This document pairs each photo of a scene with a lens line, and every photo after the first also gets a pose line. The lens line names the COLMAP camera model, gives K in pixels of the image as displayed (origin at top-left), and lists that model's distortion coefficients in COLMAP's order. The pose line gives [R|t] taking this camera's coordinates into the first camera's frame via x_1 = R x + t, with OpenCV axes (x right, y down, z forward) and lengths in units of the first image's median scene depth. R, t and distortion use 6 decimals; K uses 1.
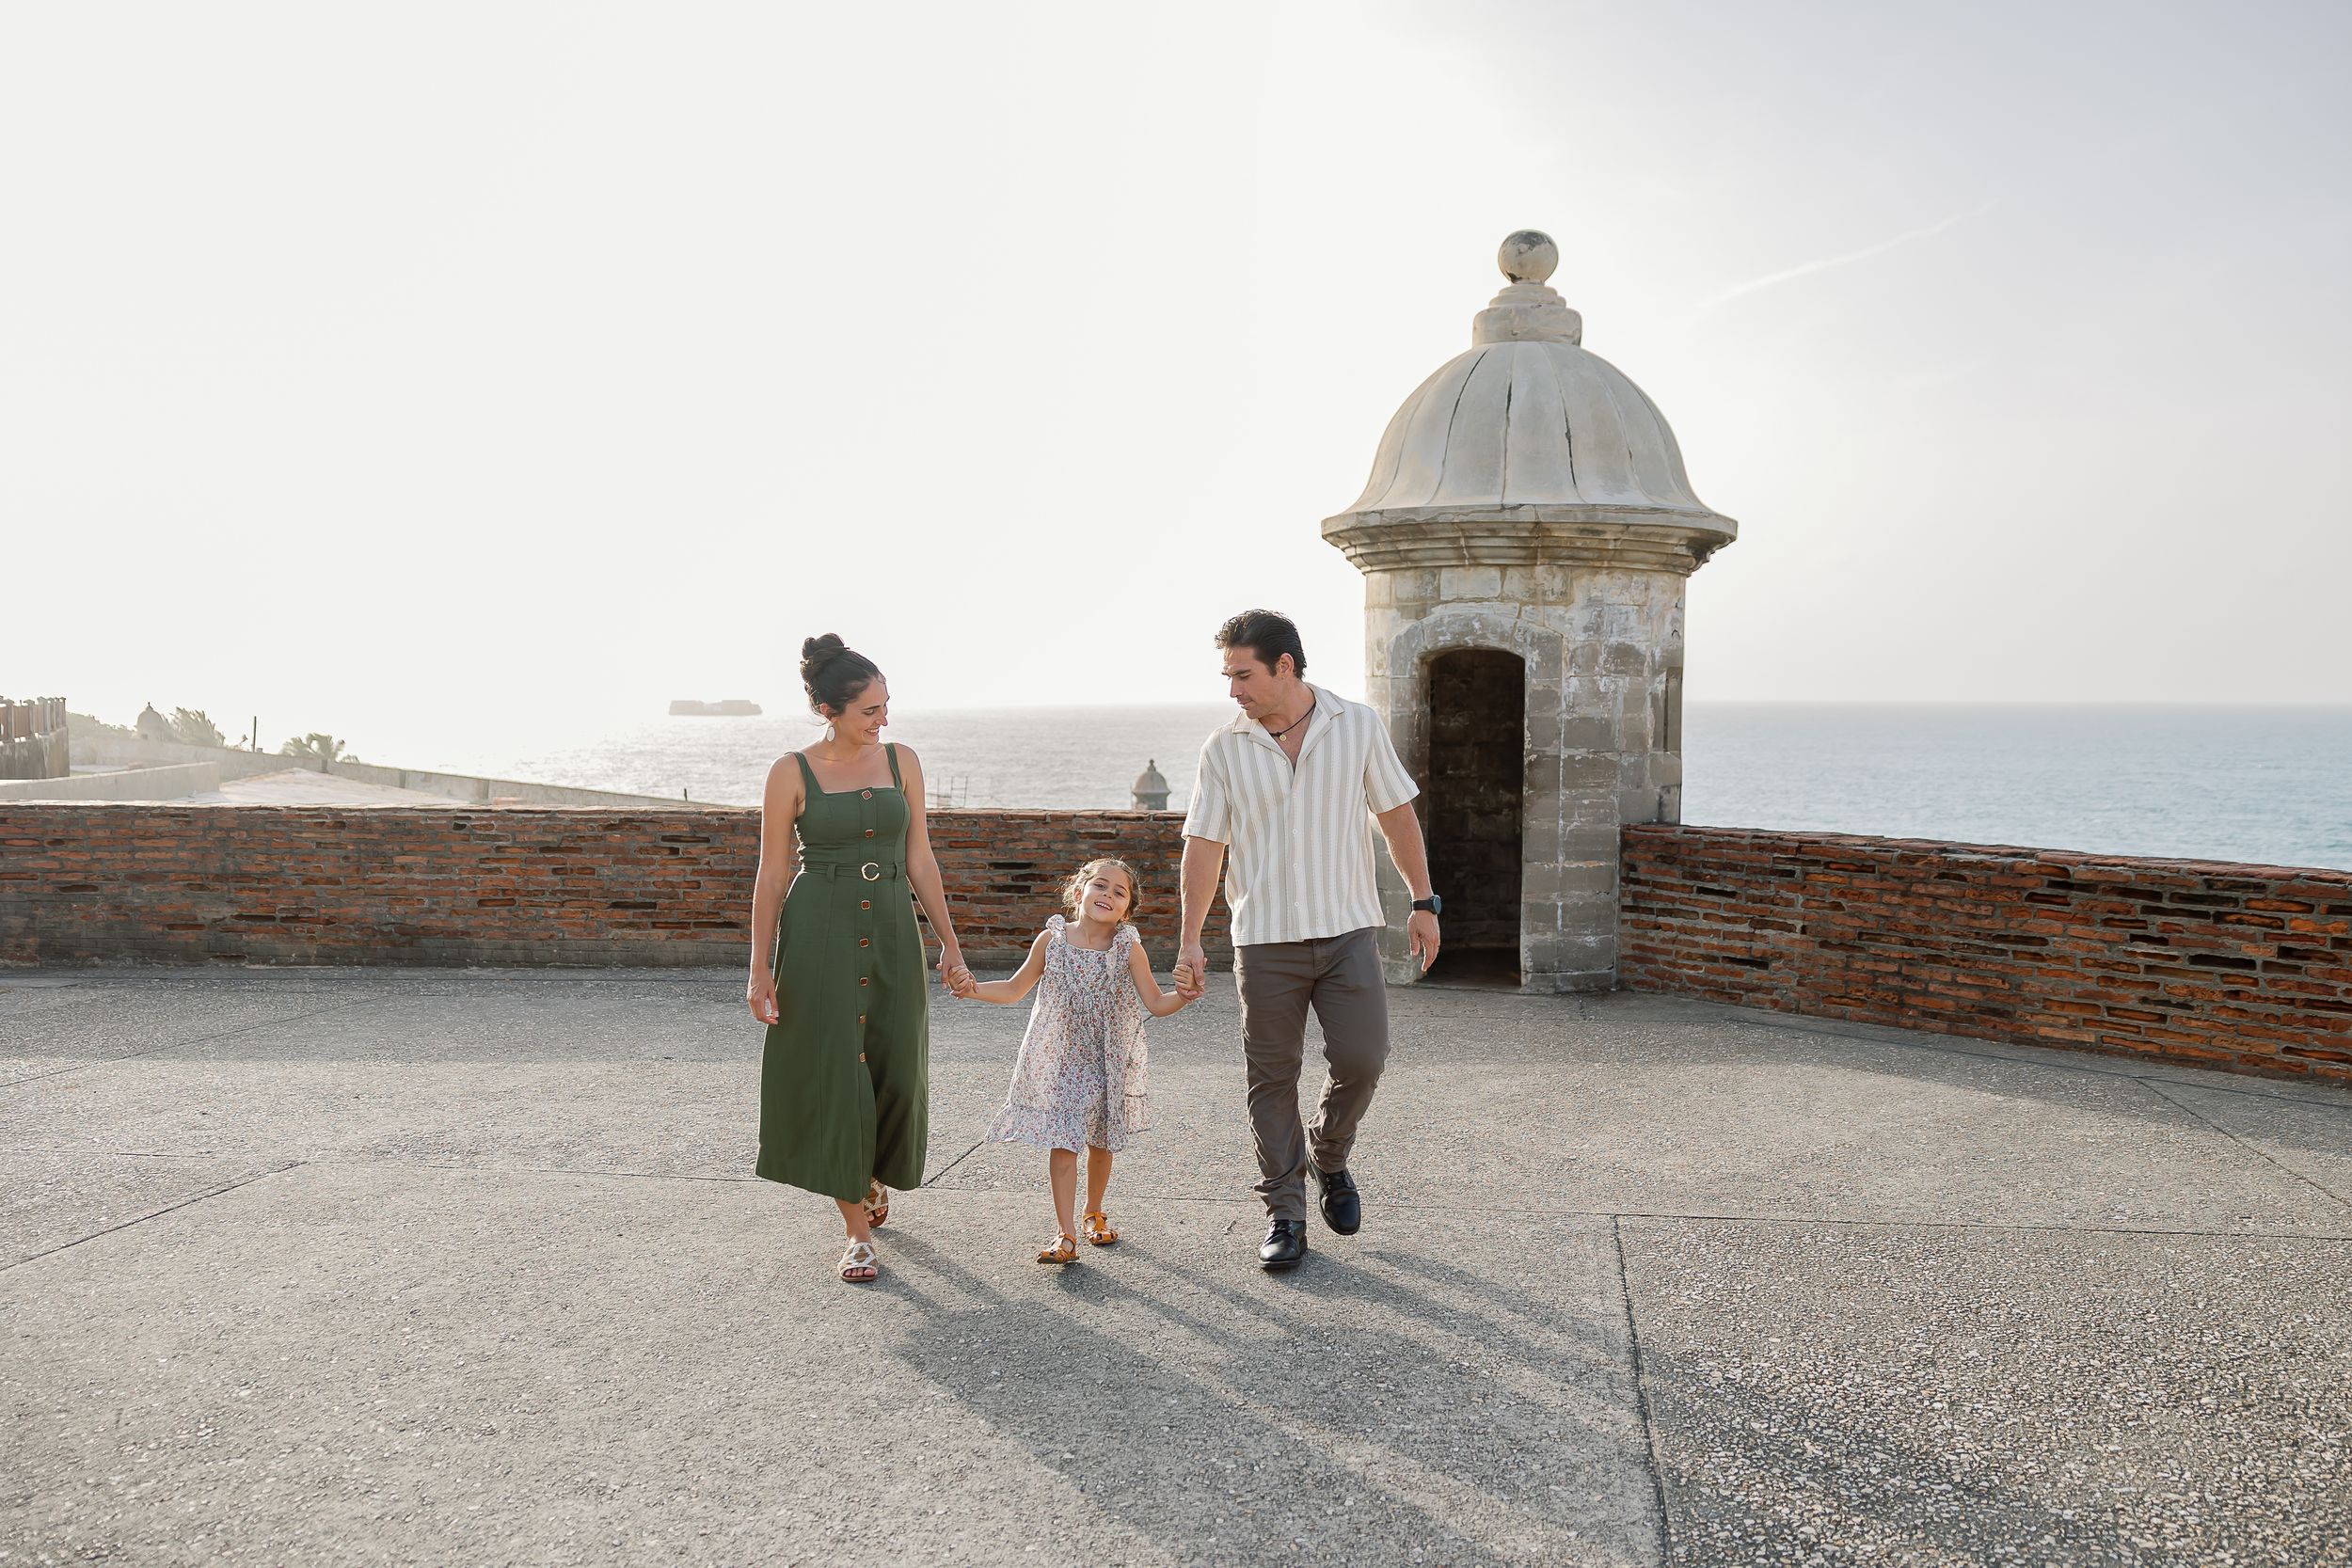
lens RADIAL K [[1874.9, 0, 1237.0], [0, 1874.9, 851.6], [0, 0, 1]] dist [-0.032615, 0.039285]
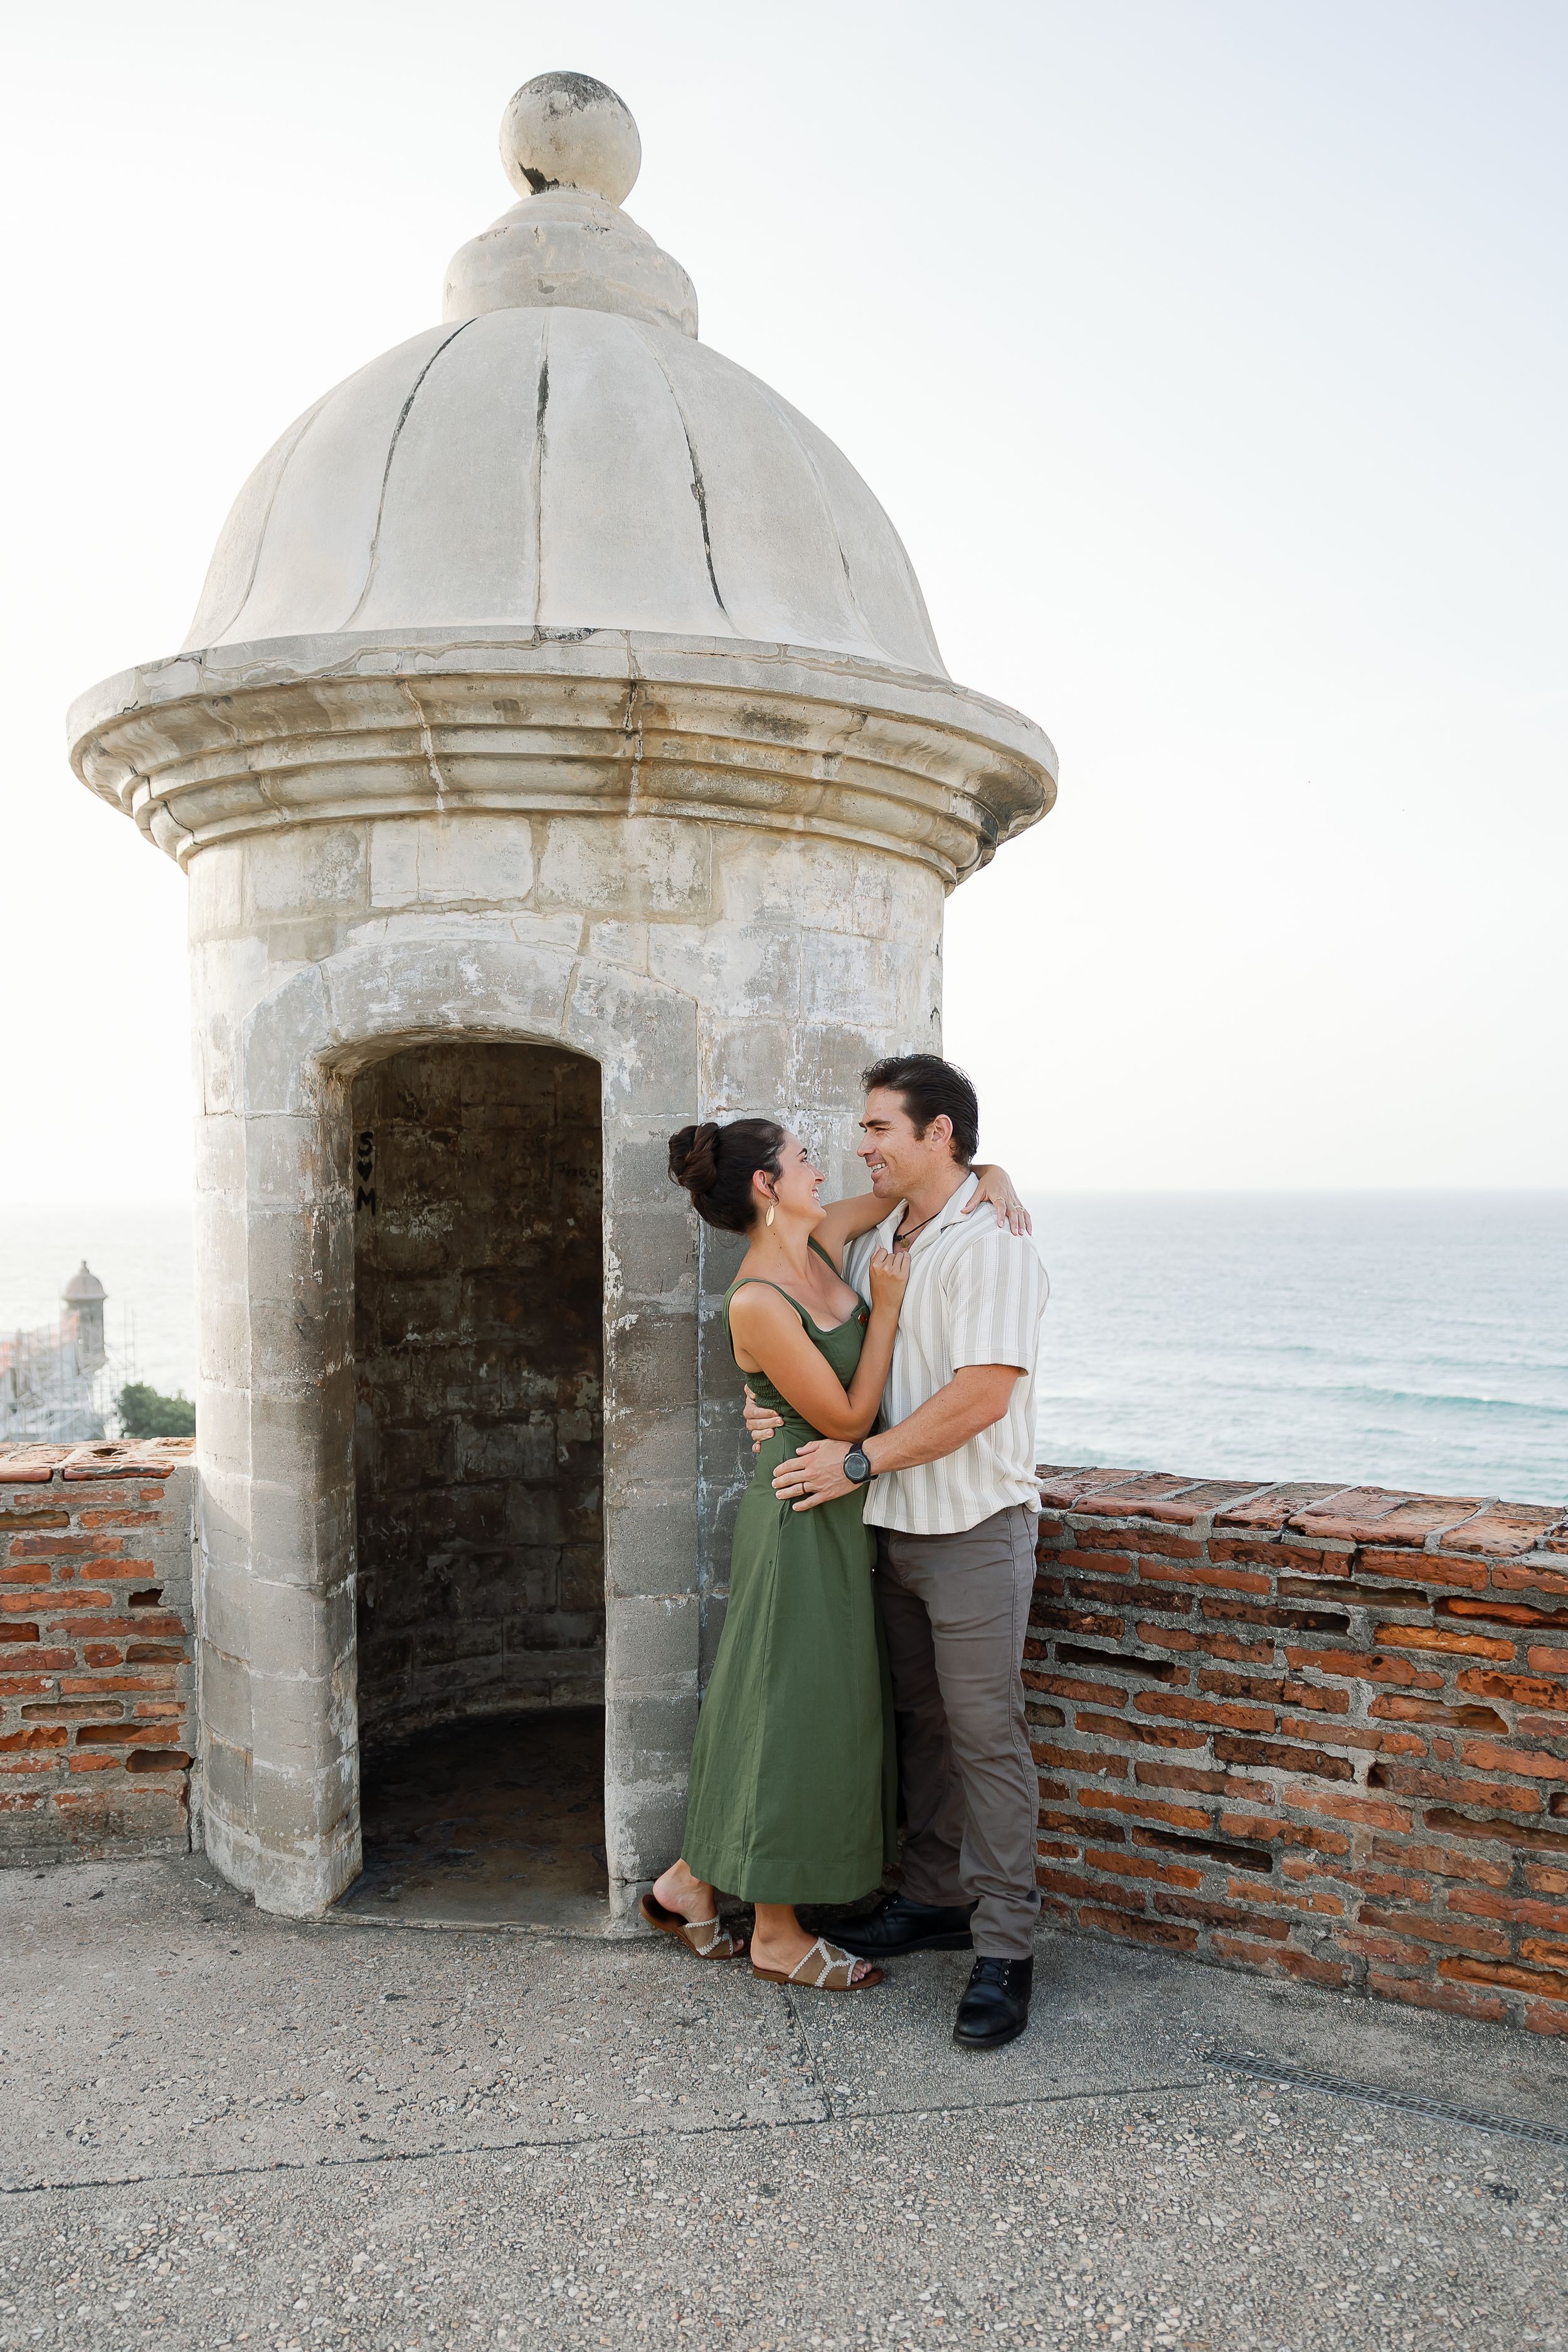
lens RADIAL K [[1875.1, 0, 821.1], [0, 1875.1, 1262.0], [0, 0, 1]] dist [-0.032615, 0.039285]
pose [[0.948606, -0.017976, 0.315949, 0.075613], [0.031595, 0.998777, -0.038036, -0.046670], [-0.314878, 0.046063, 0.948014, 0.629879]]
